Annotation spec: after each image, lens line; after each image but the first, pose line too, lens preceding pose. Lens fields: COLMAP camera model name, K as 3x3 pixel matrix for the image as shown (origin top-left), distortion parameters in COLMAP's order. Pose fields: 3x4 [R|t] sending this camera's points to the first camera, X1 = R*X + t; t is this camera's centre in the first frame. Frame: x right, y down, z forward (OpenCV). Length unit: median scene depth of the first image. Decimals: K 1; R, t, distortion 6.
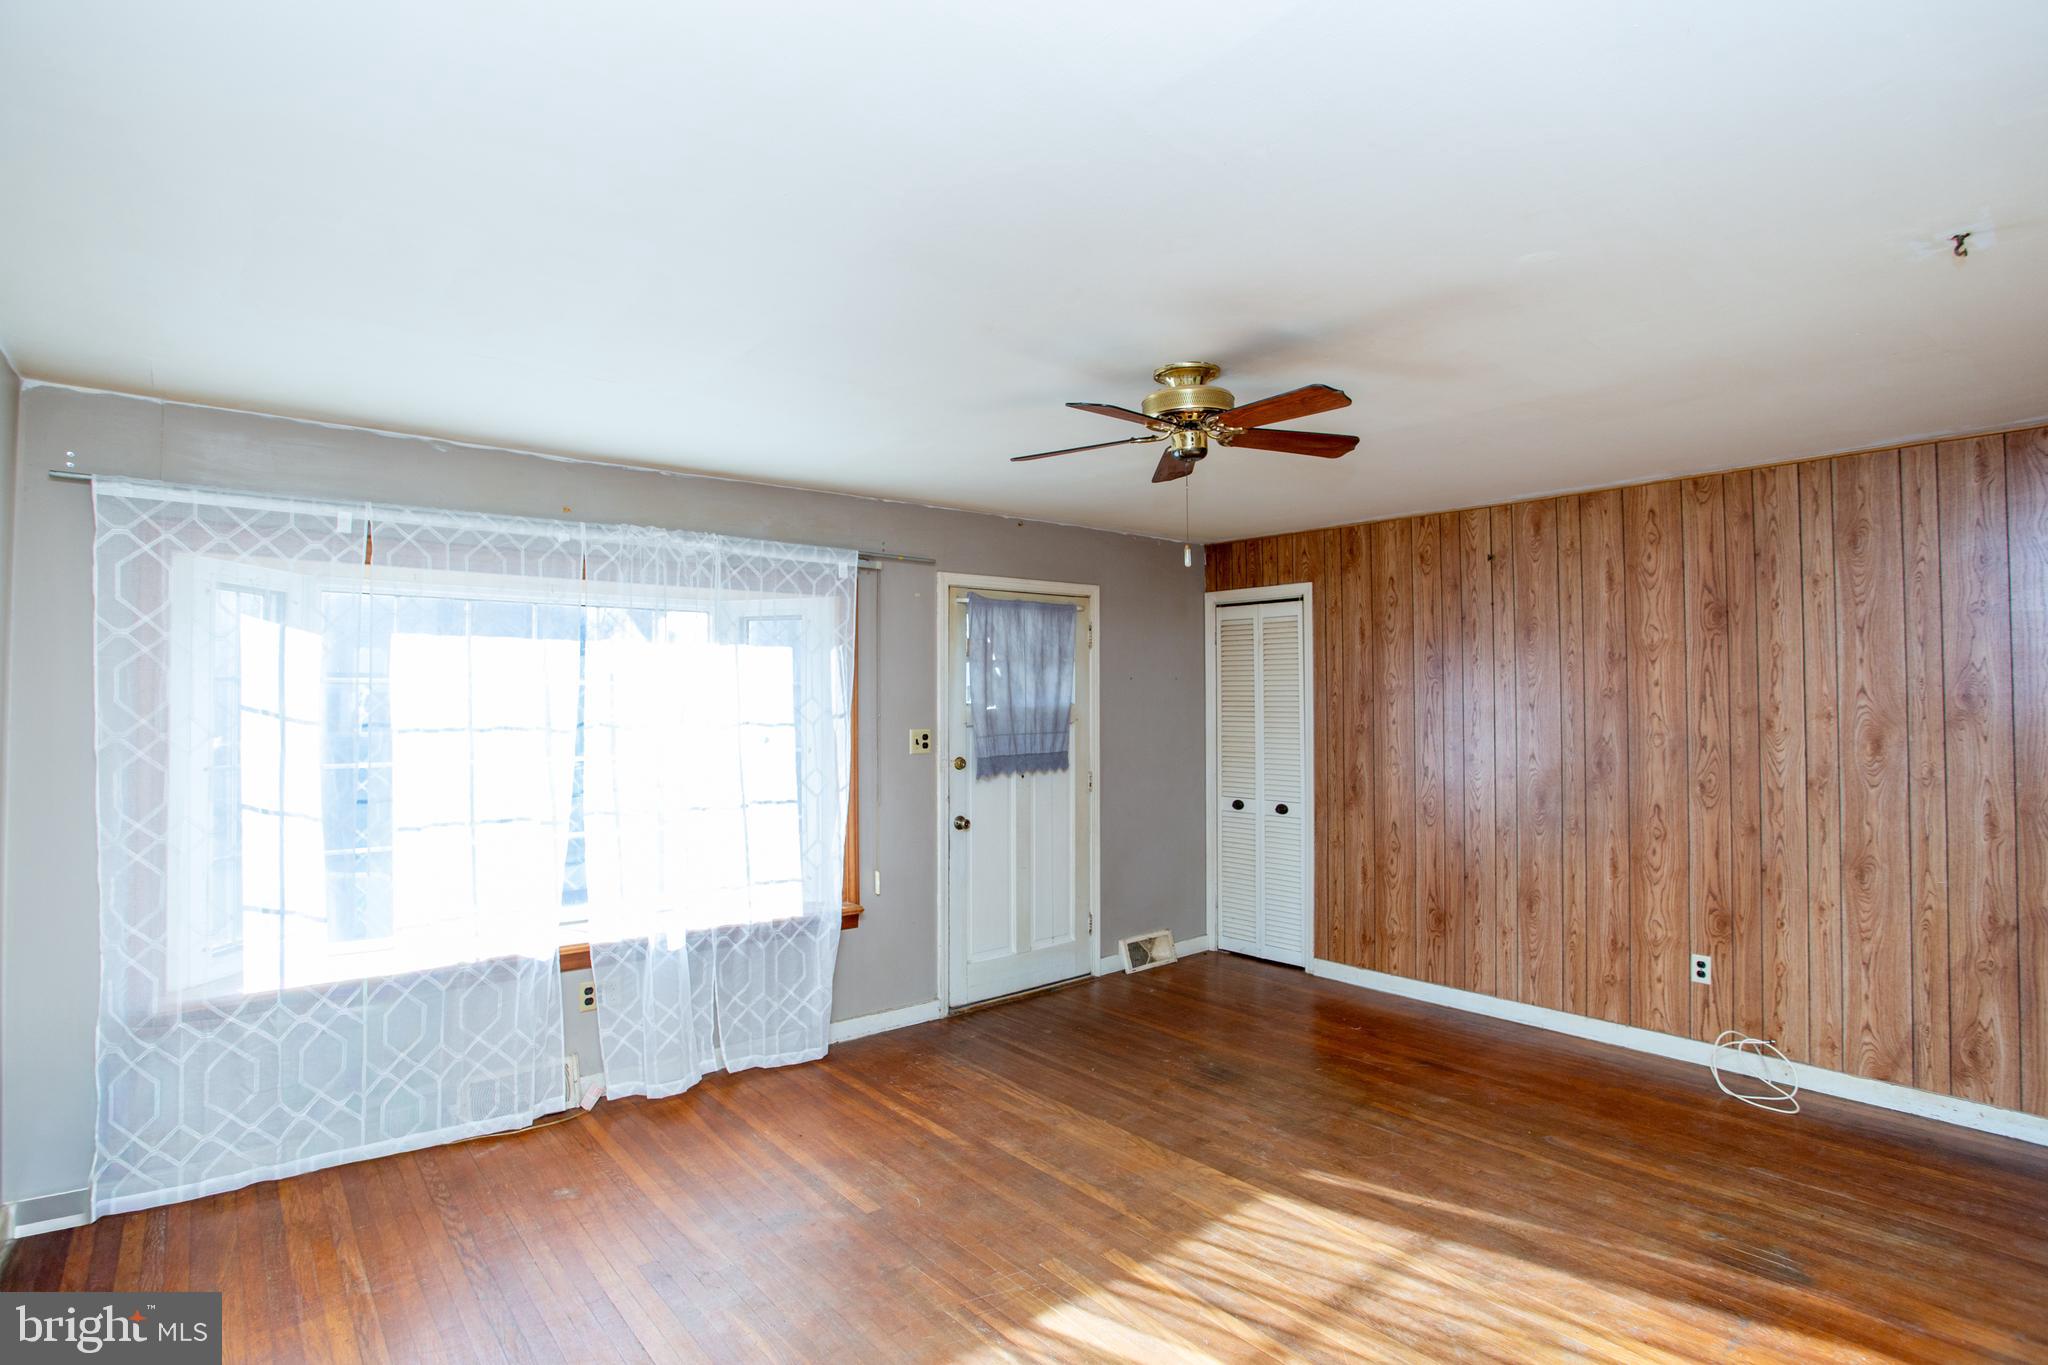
lens RADIAL K [[980.0, 0, 1012.9], [0, 980.0, 673.1], [0, 0, 1]] dist [-0.079803, 0.028212]
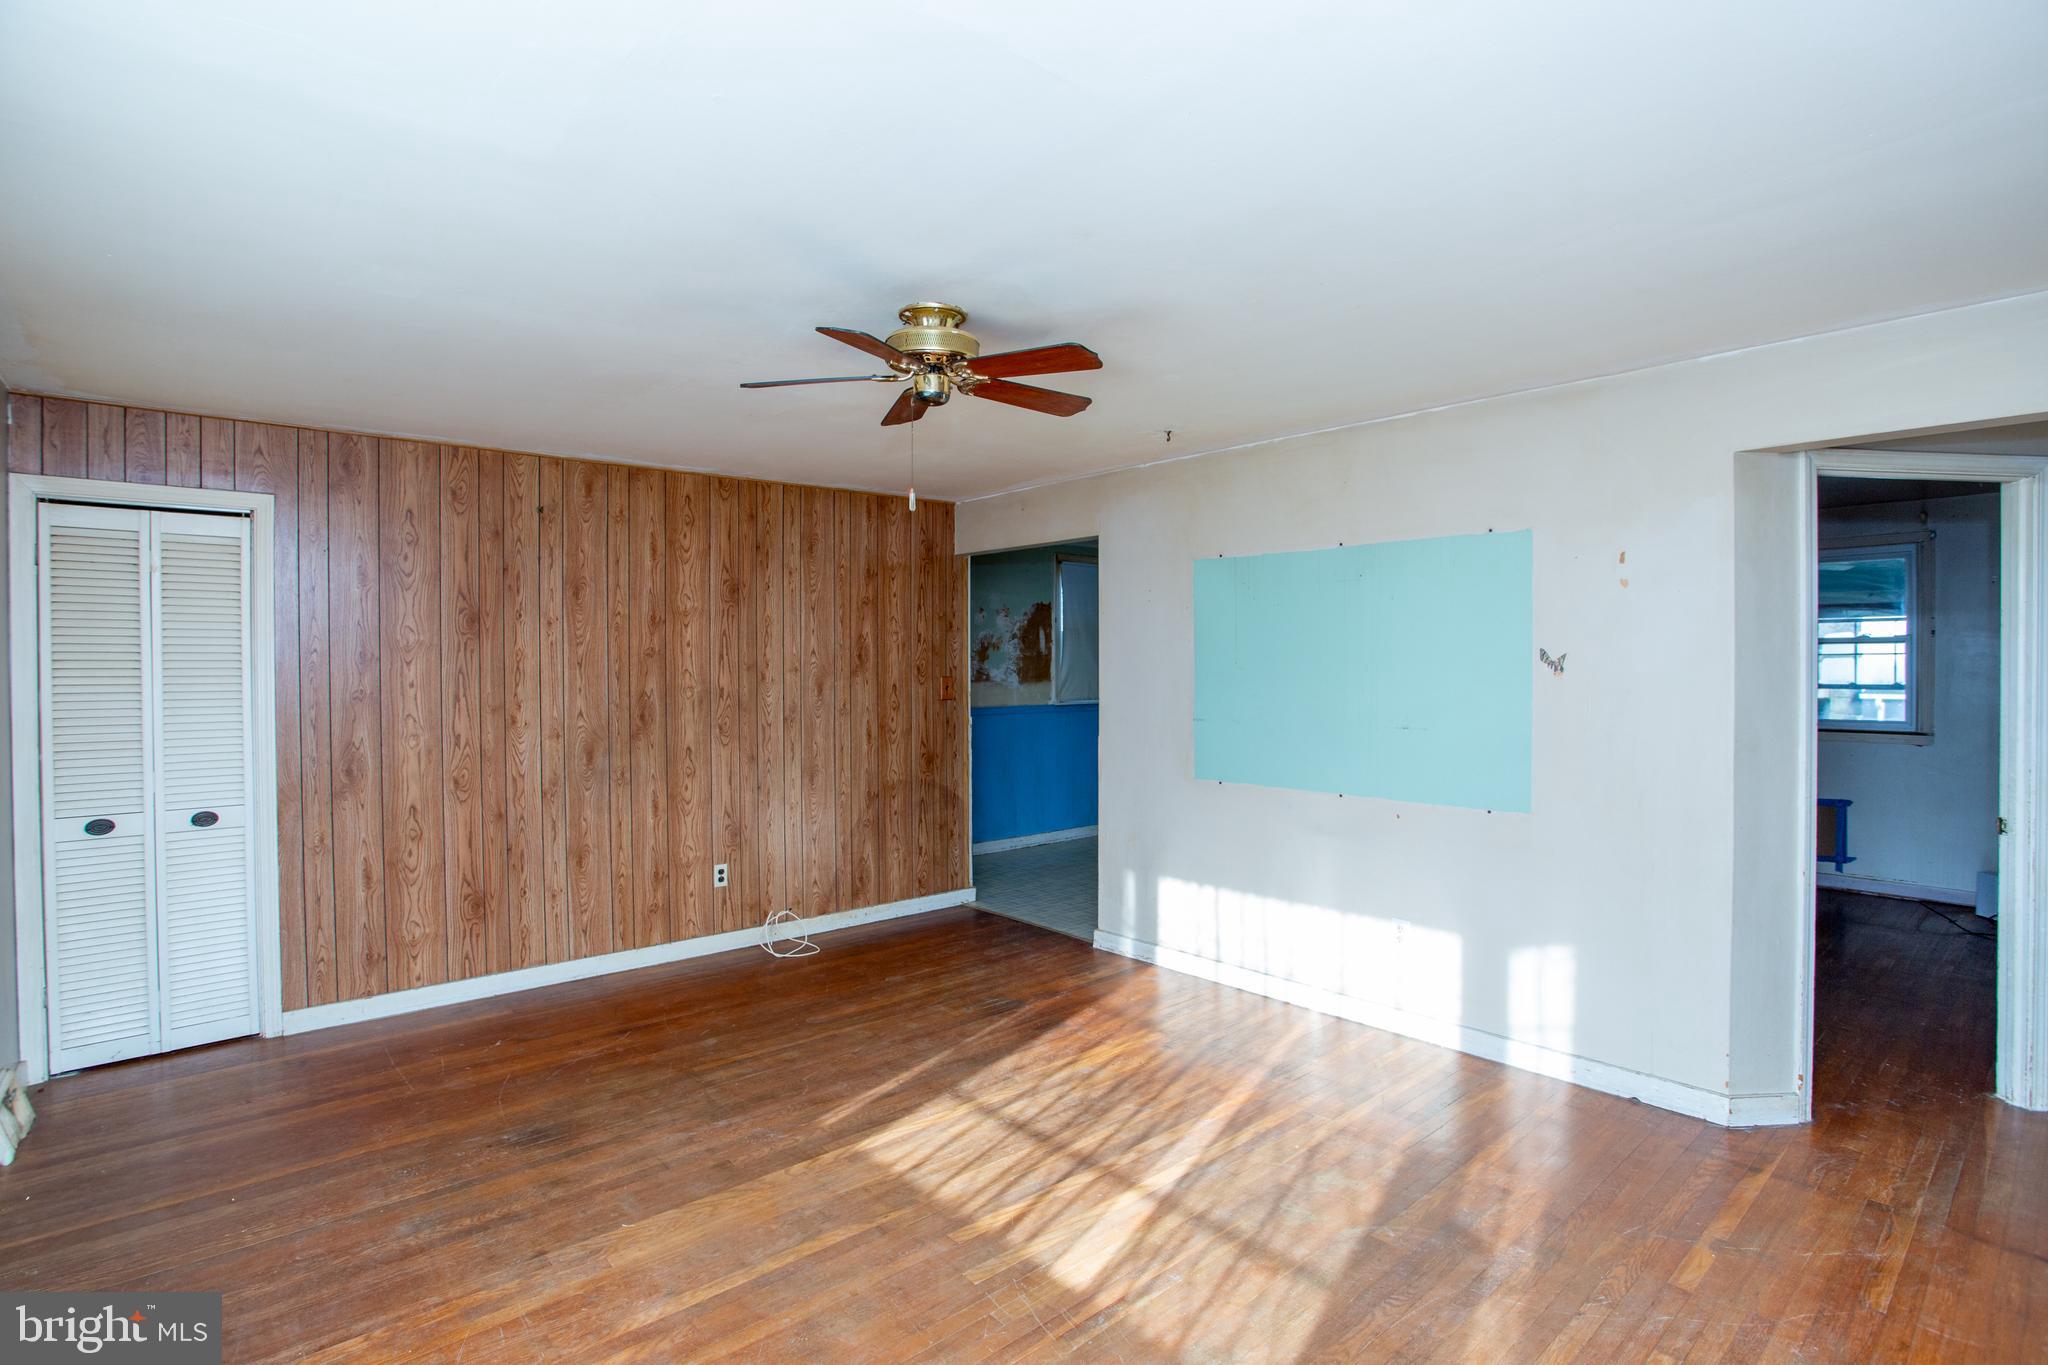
lens RADIAL K [[980.0, 0, 1012.9], [0, 980.0, 673.1], [0, 0, 1]] dist [-0.079803, 0.028212]
pose [[-0.005346, -0.010329, 0.999932, -0.548093], [-0.022464, 0.999696, 0.010206, 0.026190], [-0.999733, -0.022408, -0.005576, 0.631231]]
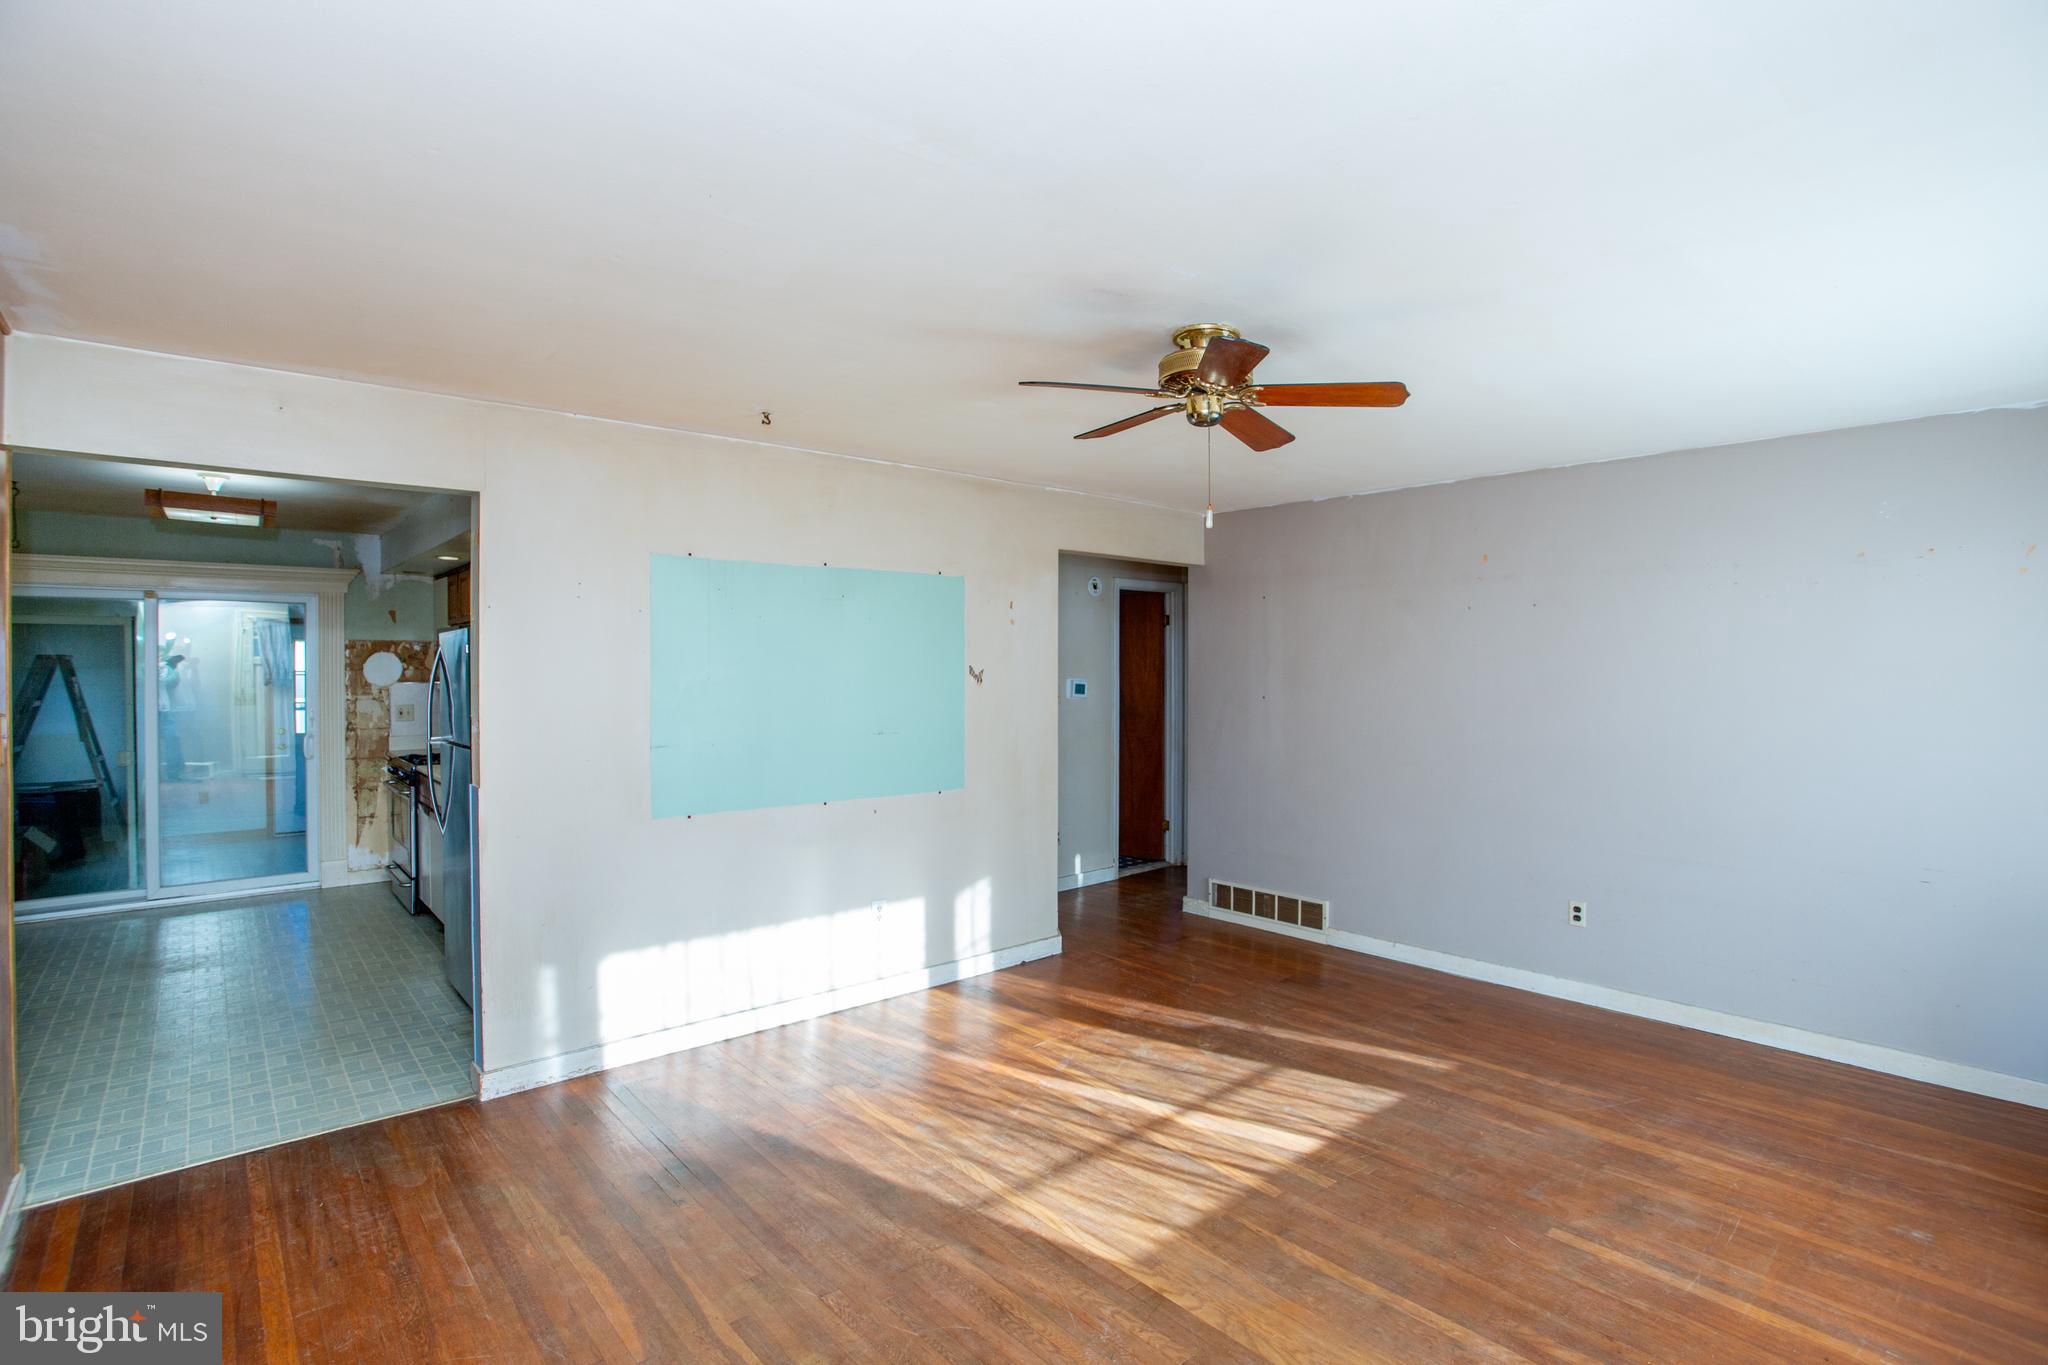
lens RADIAL K [[1003.6, 0, 982.9], [0, 1003.6, 685.3], [0, 0, 1]] dist [-0.067280, 0.029620]
pose [[-0.999840, 0.003070, 0.017626, 0.269695], [0.003010, 0.999990, -0.003420, 0.030609], [-0.017636, -0.003366, -0.999839, 1.378062]]
